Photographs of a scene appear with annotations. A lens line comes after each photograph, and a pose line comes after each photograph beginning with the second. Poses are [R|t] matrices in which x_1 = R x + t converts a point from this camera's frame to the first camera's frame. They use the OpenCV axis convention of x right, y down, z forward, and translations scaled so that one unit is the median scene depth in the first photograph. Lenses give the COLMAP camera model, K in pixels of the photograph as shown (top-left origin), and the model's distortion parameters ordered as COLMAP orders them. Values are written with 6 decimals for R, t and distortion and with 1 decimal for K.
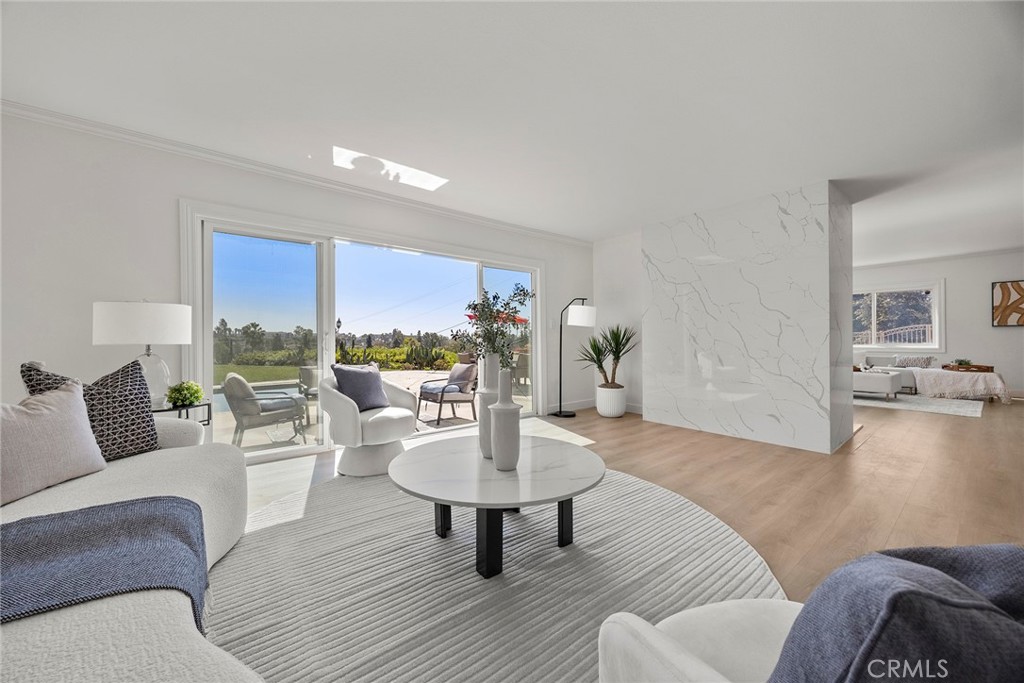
lens RADIAL K [[391.8, 0, 508.7], [0, 391.8, 343.0], [0, 0, 1]] dist [-0.005398, 0.000120]
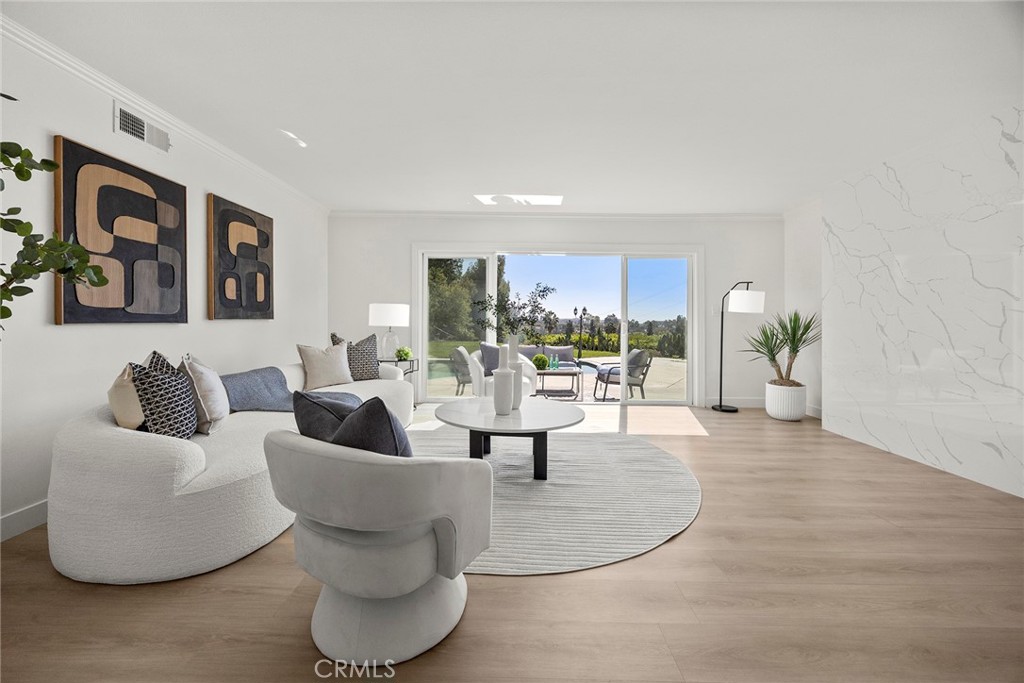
lens RADIAL K [[391.8, 0, 510.3], [0, 391.8, 332.2], [0, 0, 1]] dist [-0.005398, 0.000120]
pose [[0.767281, 0.022374, -0.640921, 0.348148], [-0.018213, 0.999748, 0.013097, -0.000683], [0.641053, 0.001624, 0.767495, -0.033361]]
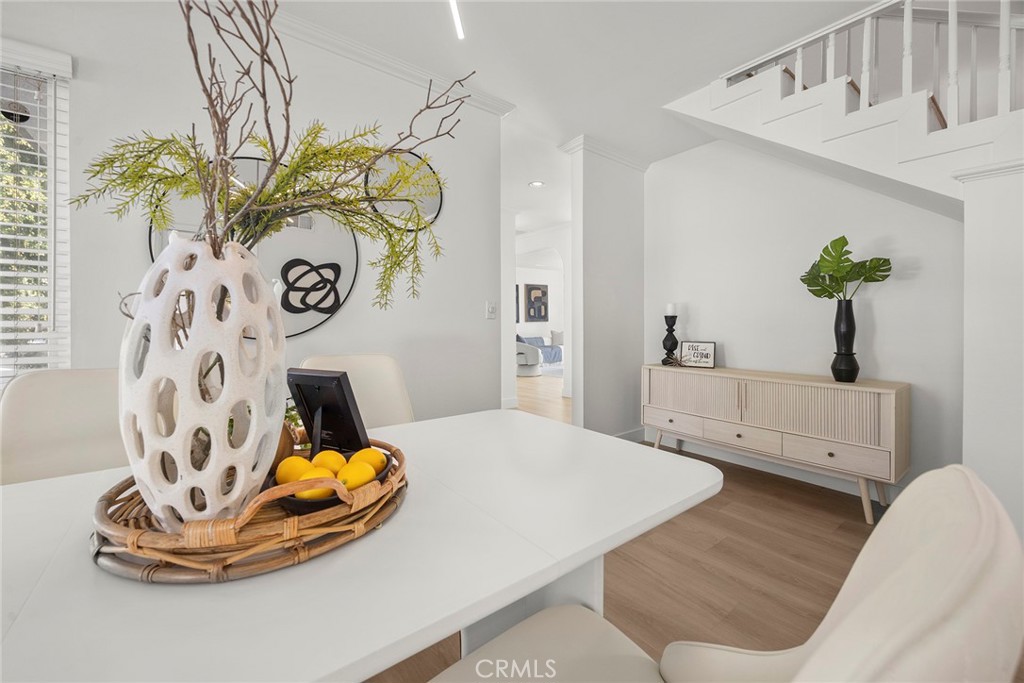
lens RADIAL K [[391.8, 0, 509.1], [0, 391.8, 333.2], [0, 0, 1]] dist [-0.005398, 0.000120]
pose [[-0.012184, 0.017147, -0.999779, 1.582843], [-0.006084, 0.999833, 0.017222, 0.018884], [0.999907, 0.006292, -0.012078, 0.070675]]
